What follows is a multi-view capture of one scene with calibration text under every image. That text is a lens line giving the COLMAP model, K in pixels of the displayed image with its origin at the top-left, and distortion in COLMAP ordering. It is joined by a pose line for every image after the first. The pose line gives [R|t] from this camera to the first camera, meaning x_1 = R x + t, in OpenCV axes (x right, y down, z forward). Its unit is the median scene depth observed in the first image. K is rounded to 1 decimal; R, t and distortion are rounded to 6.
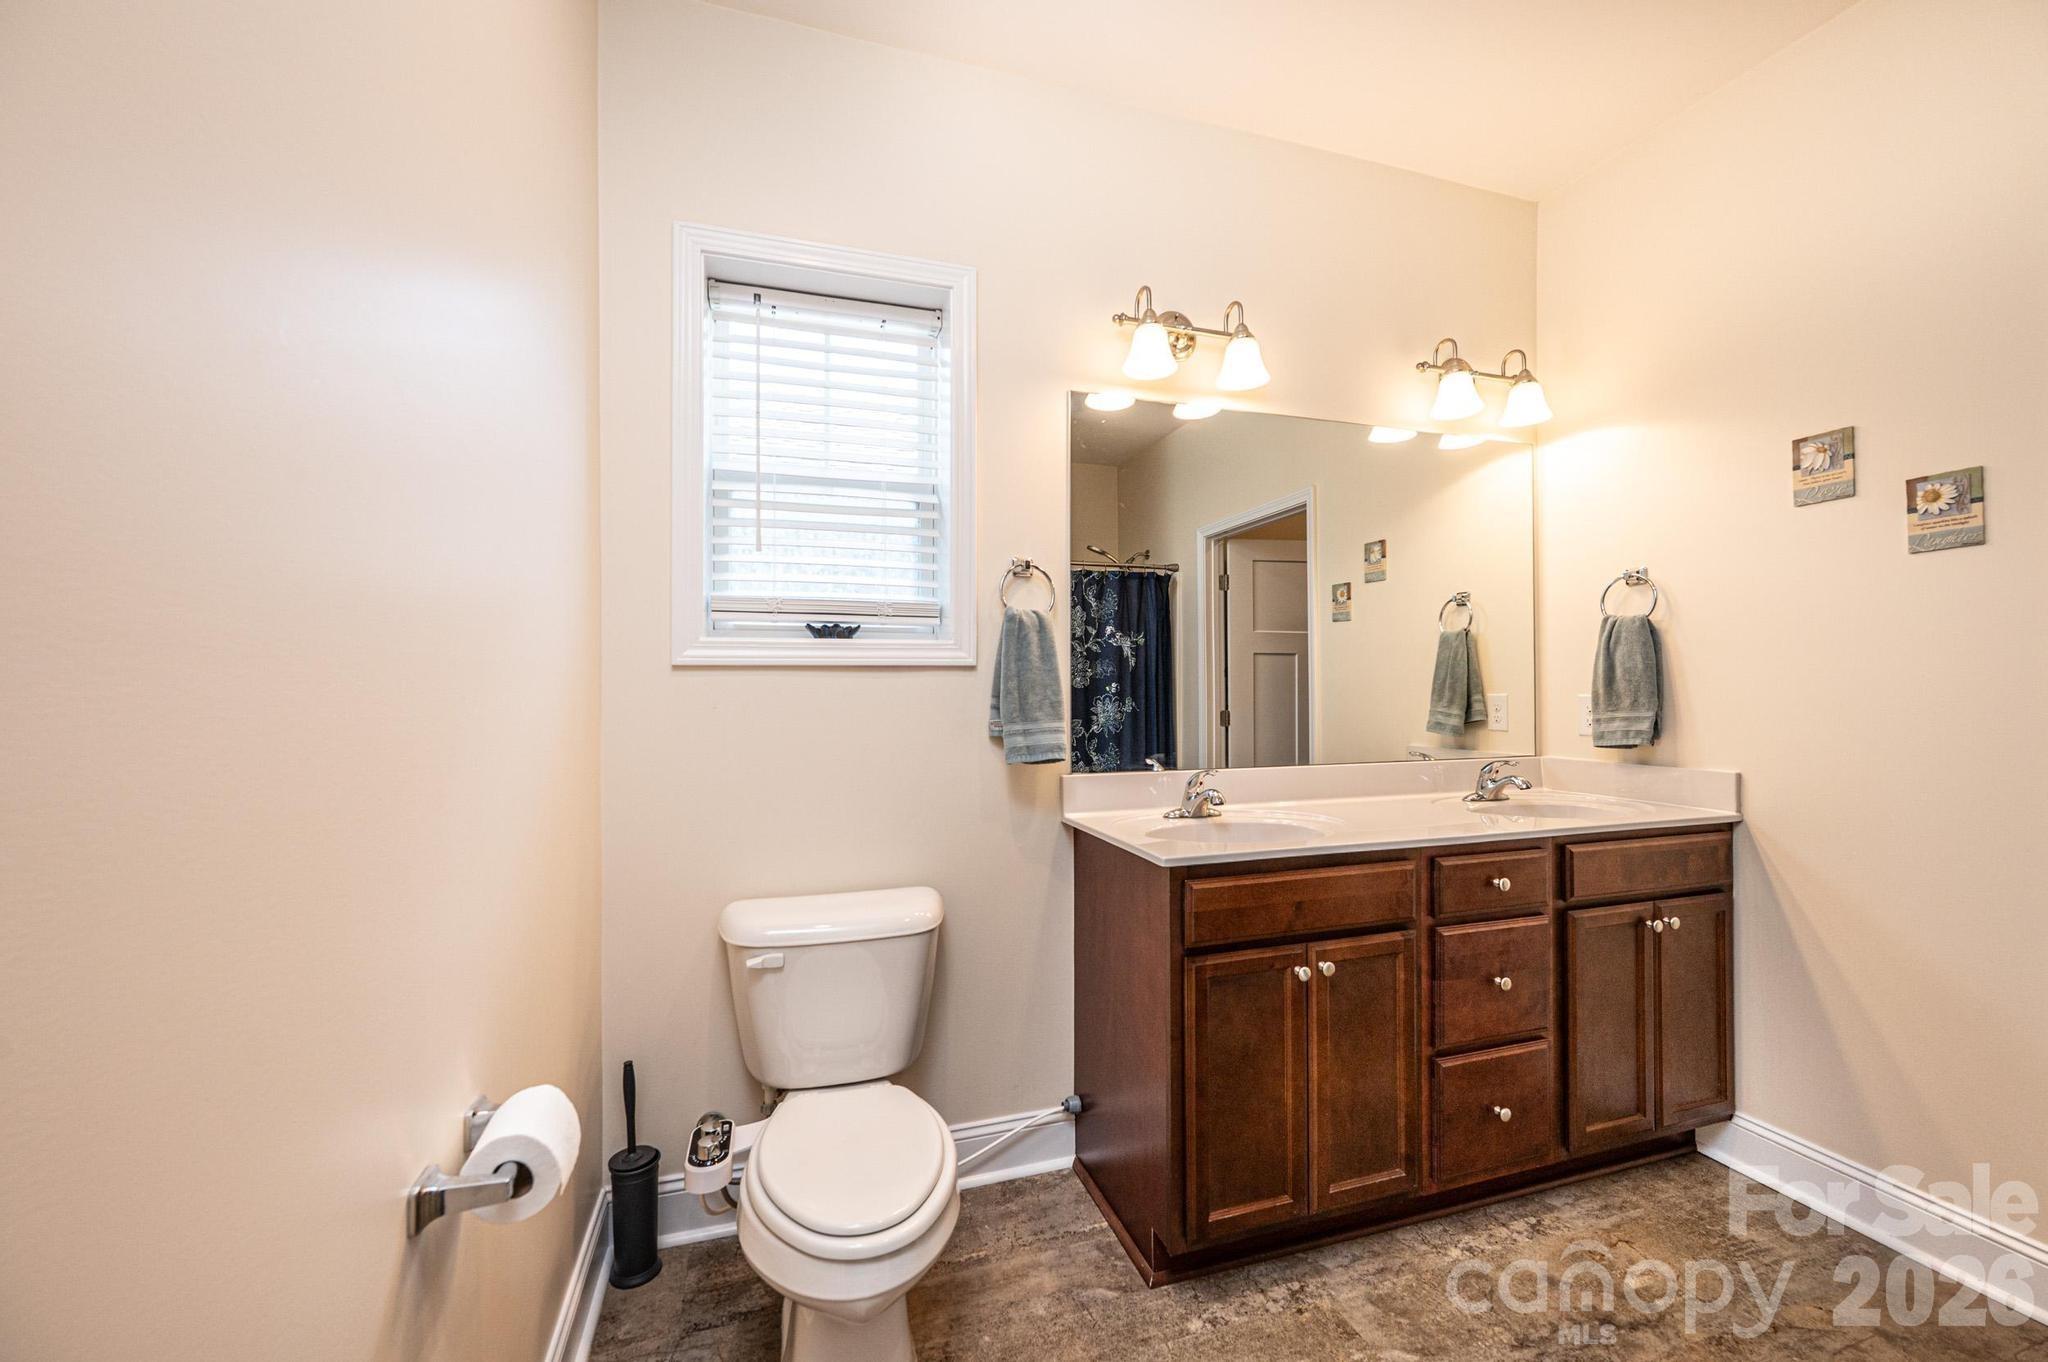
lens RADIAL K [[817.9, 0, 1026.7], [0, 817.9, 686.0], [0, 0, 1]] dist [0.000586, -0.000310]
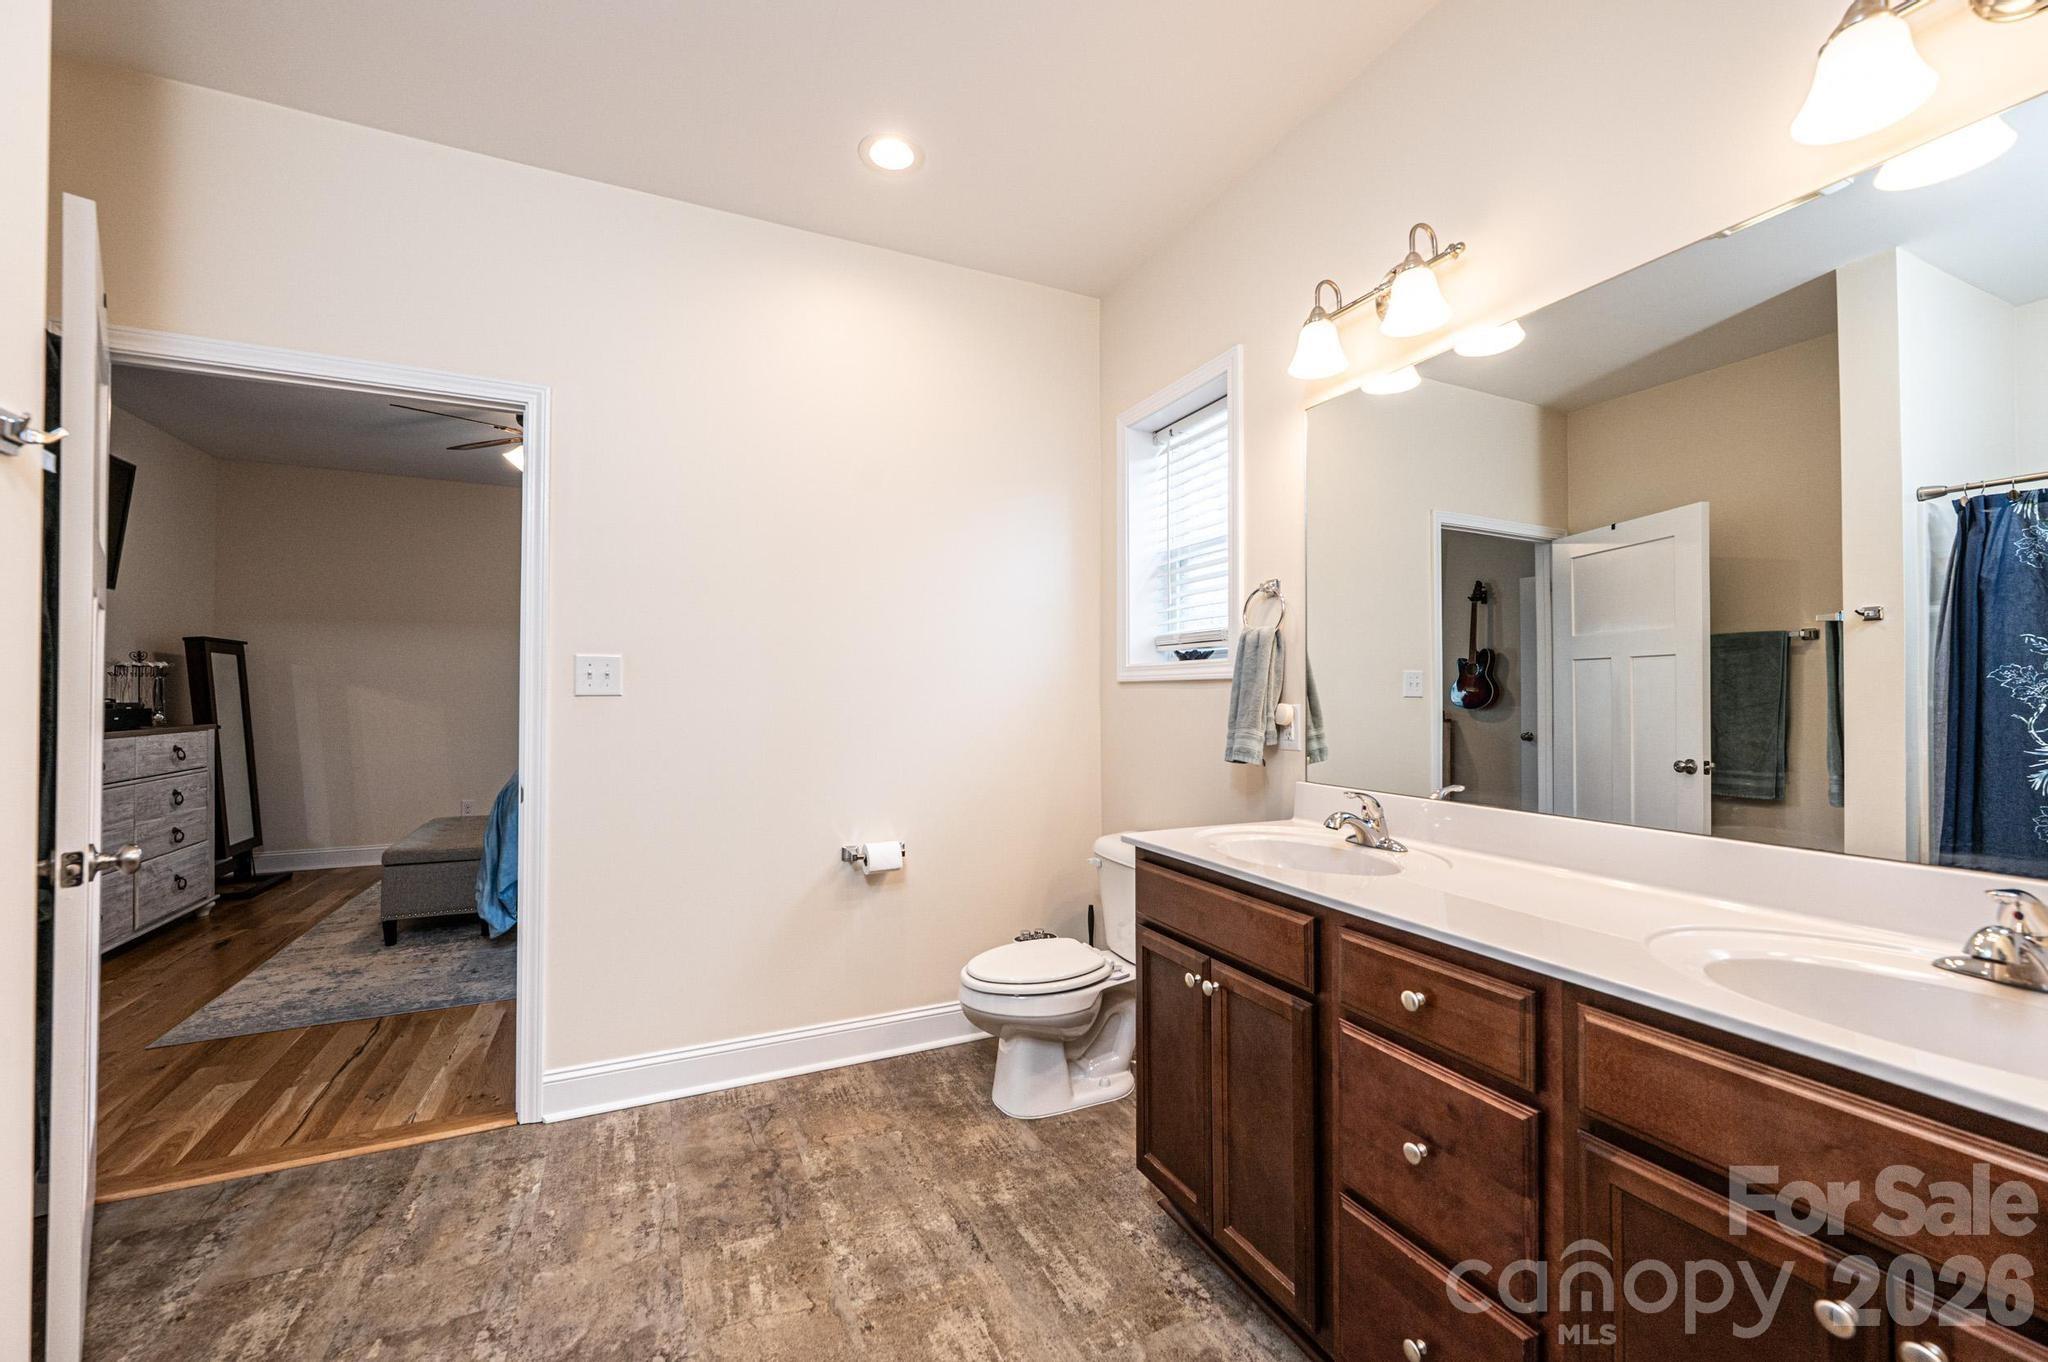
lens RADIAL K [[817.9, 0, 1026.7], [0, 817.9, 682.8], [0, 0, 1]] dist [0.000586, -0.000310]
pose [[0.120247, -0.008444, -0.992708, 1.113131], [-0.000161, 0.999964, -0.008526, -0.008786], [0.992744, 0.001185, 0.120241, 0.563670]]
